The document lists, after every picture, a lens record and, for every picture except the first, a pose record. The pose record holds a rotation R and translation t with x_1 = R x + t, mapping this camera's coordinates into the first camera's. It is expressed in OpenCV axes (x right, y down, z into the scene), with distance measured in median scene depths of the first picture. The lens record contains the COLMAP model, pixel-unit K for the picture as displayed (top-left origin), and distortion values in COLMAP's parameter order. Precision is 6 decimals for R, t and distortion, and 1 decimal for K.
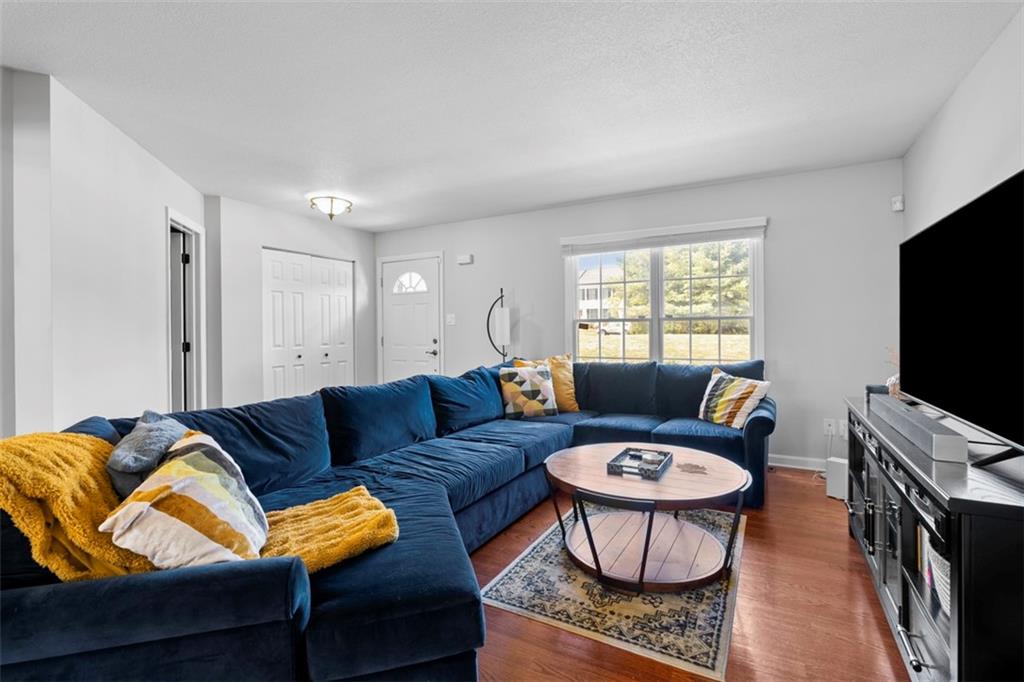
lens RADIAL K [[468.3, 0, 509.9], [0, 468.3, 334.0], [0, 0, 1]] dist [-0.003440, 0.000702]
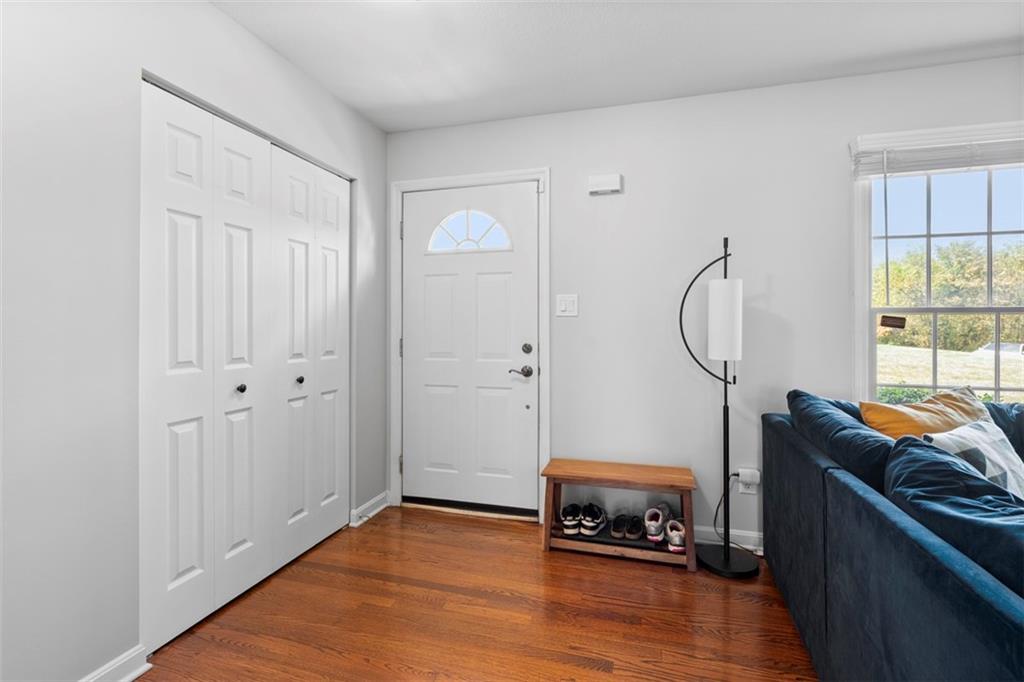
lens RADIAL K [[468.3, 0, 513.6], [0, 468.3, 332.6], [0, 0, 1]] dist [-0.003440, 0.000702]
pose [[0.974180, 0.009080, 0.225592, -0.296236], [-0.008528, 0.999958, -0.003422, 0.000328], [-0.225614, 0.001410, 0.974216, 0.530476]]
